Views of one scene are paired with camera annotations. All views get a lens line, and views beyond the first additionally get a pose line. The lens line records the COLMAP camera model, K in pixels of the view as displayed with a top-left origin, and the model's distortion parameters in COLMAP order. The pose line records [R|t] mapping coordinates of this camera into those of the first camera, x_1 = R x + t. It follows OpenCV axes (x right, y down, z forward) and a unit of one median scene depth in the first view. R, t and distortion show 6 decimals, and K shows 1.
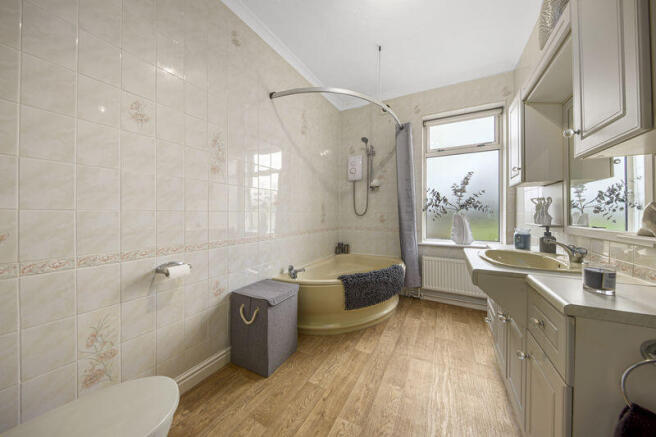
lens RADIAL K [[218.6, 0, 329.6], [0, 218.6, 211.4], [0, 0, 1]] dist [0.000390, -0.000012]
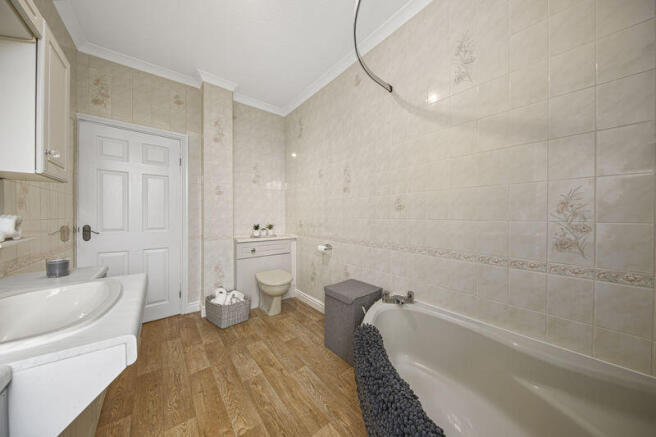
lens RADIAL K [[212.7, 0, 328.9], [0, 212.7, 215.4], [0, 0, 1]] dist [-0.000158, -0.000109]
pose [[-0.389106, -0.015055, -0.921070, 0.453440], [-0.009917, 0.999877, -0.012154, 0.001802], [0.921140, 0.004405, -0.389207, 0.783561]]
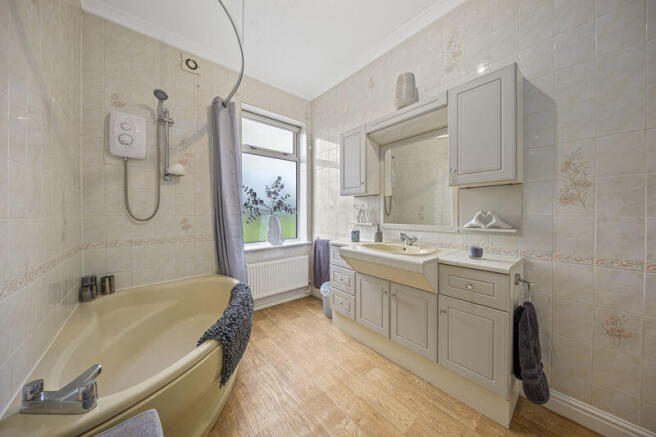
lens RADIAL K [[212.7, 0, 328.9], [0, 212.7, 215.4], [0, 0, 1]] dist [-0.000158, -0.000109]
pose [[0.367430, -0.012145, 0.929972, -0.236040], [-0.005758, 0.999866, 0.015333, -0.006916], [-0.930033, -0.010988, 0.367311, 0.380337]]
